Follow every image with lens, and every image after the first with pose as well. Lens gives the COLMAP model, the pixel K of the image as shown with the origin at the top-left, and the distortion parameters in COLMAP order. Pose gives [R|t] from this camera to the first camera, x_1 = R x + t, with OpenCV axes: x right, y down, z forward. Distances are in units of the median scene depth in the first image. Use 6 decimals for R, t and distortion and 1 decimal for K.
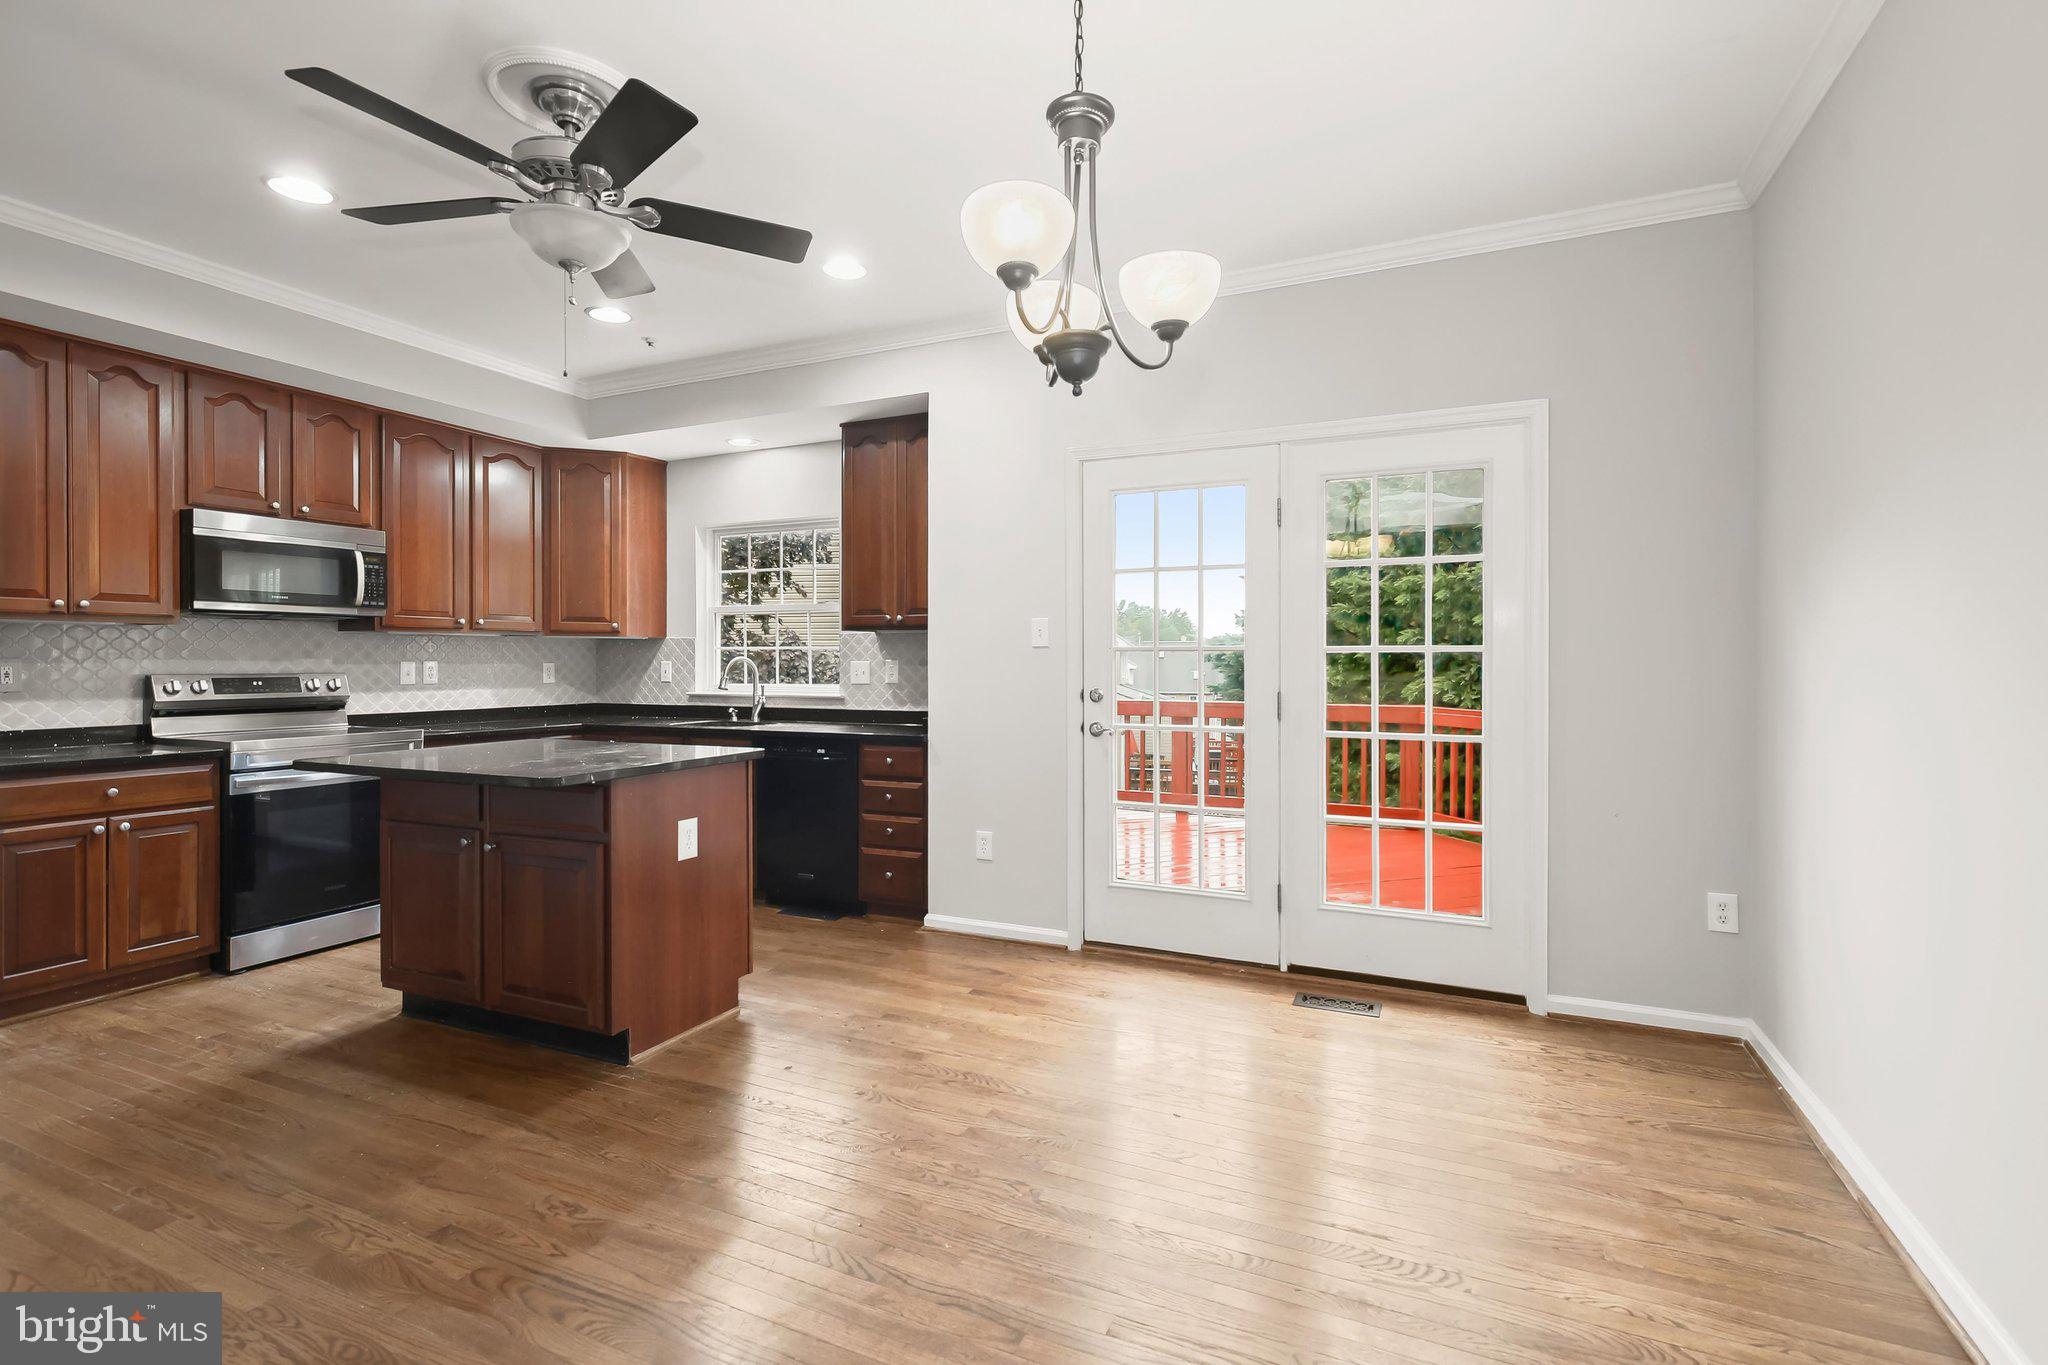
lens RADIAL K [[941.1, 0, 1031.2], [0, 941.1, 667.4], [0, 0, 1]] dist [0.005630, -0.001353]
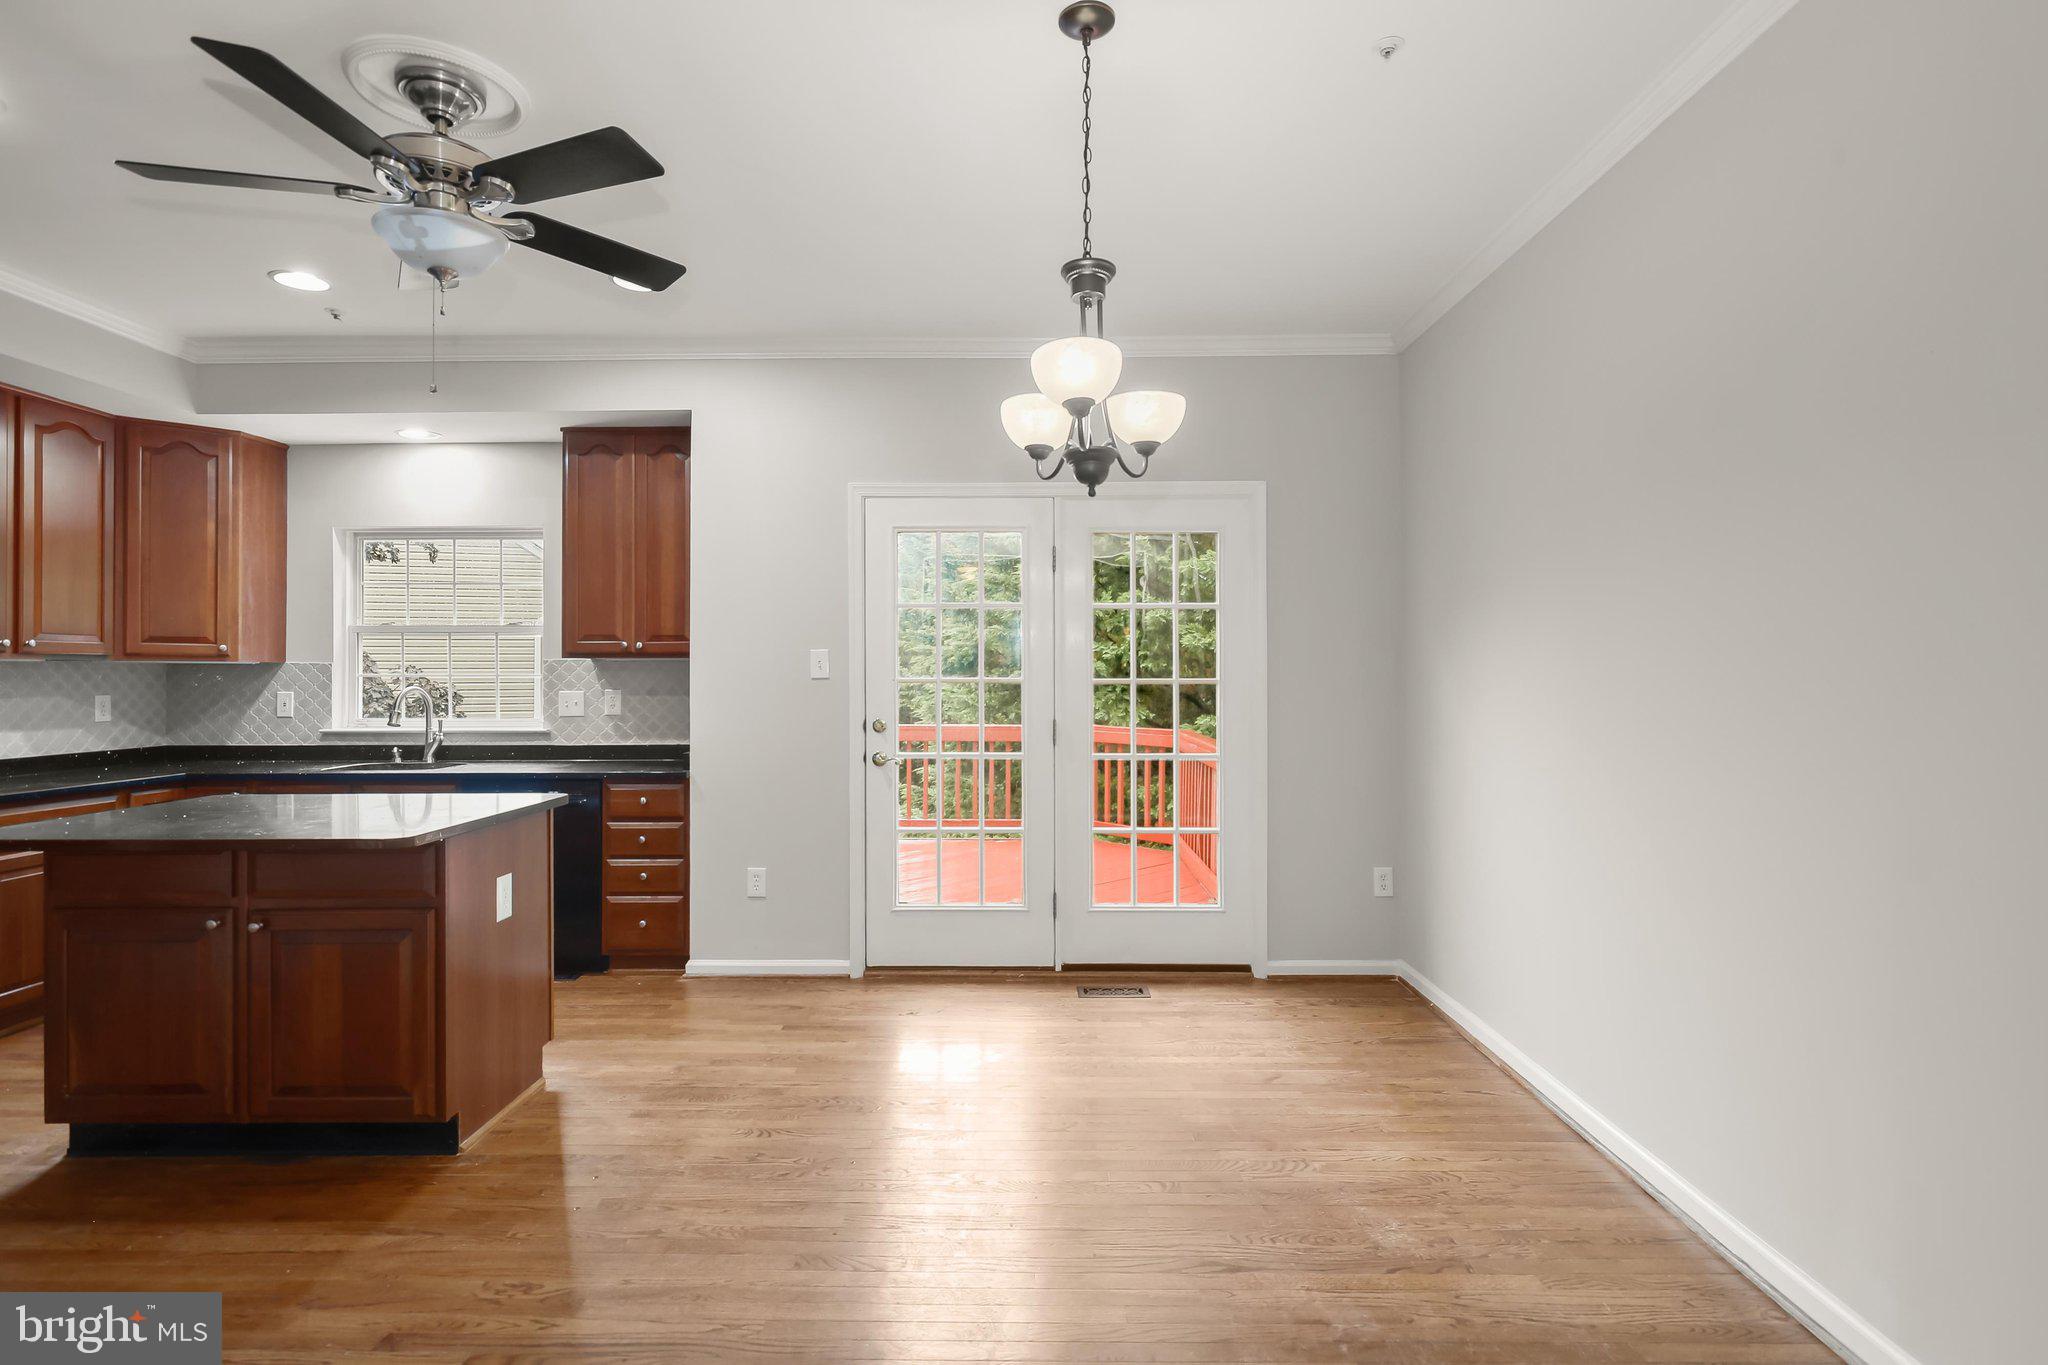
lens RADIAL K [[1012.8, 0, 1024.8], [0, 1012.8, 669.1], [0, 0, 1]] dist [-0.000430, -0.001201]
pose [[0.914114, 0.001085, 0.405455, -0.234025], [0.004372, 0.999912, -0.012532, -0.017648], [-0.405433, 0.013228, 0.914029, -0.075850]]
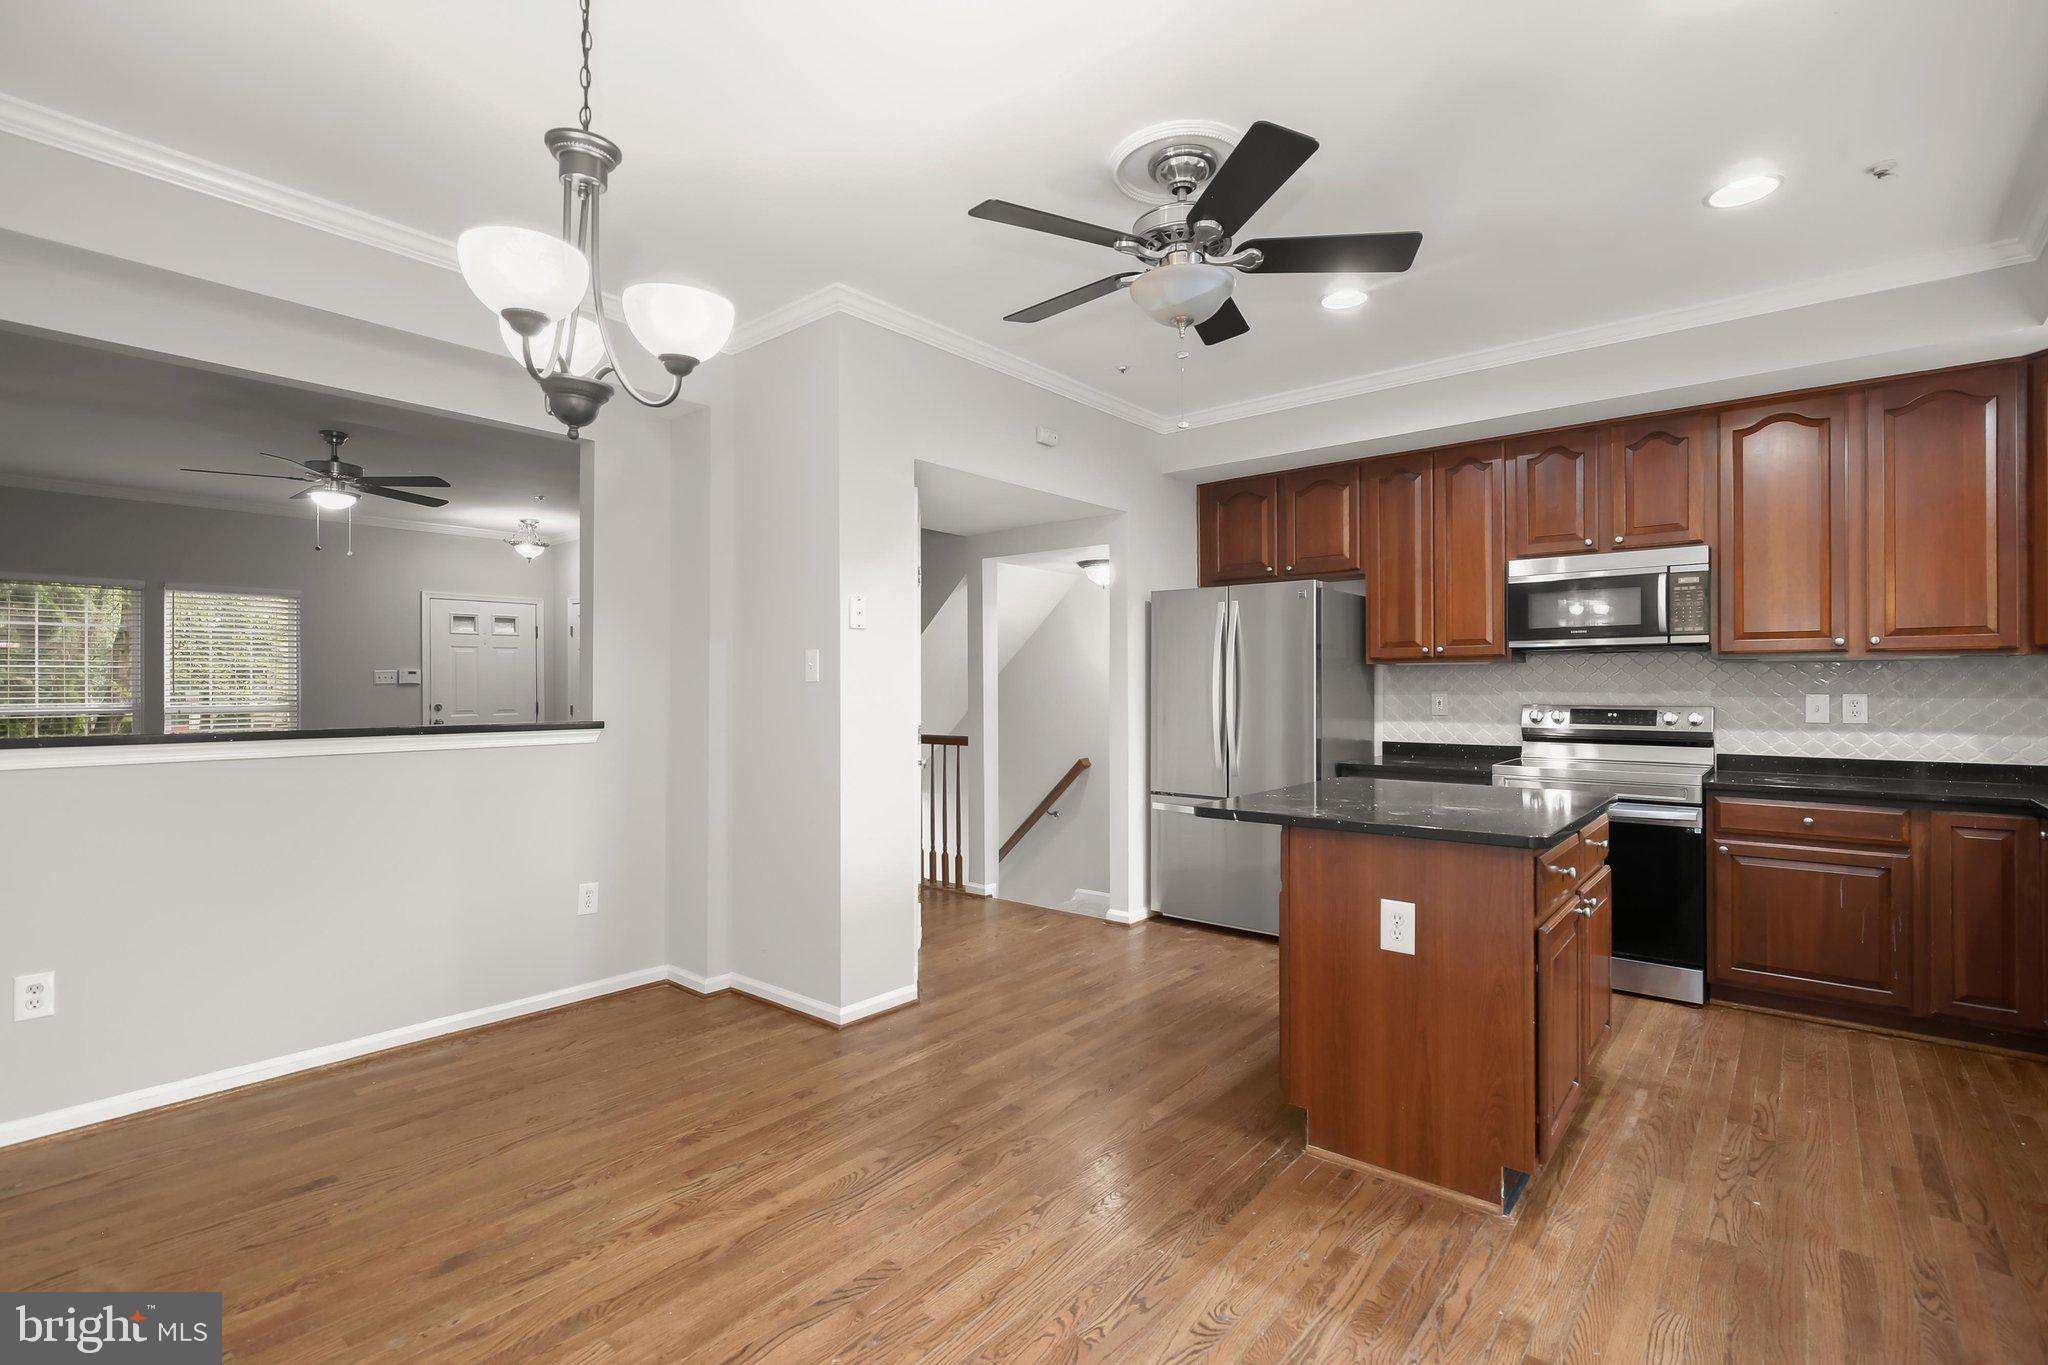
lens RADIAL K [[941.3, 0, 1031.0], [0, 941.3, 682.8], [0, 0, 1]] dist [0.006736, -0.001323]
pose [[-0.257339, -0.006302, -0.966301, 0.362385], [-0.006193, 0.999969, -0.004872, -0.010039], [0.966301, 0.004730, -0.257370, 0.703498]]
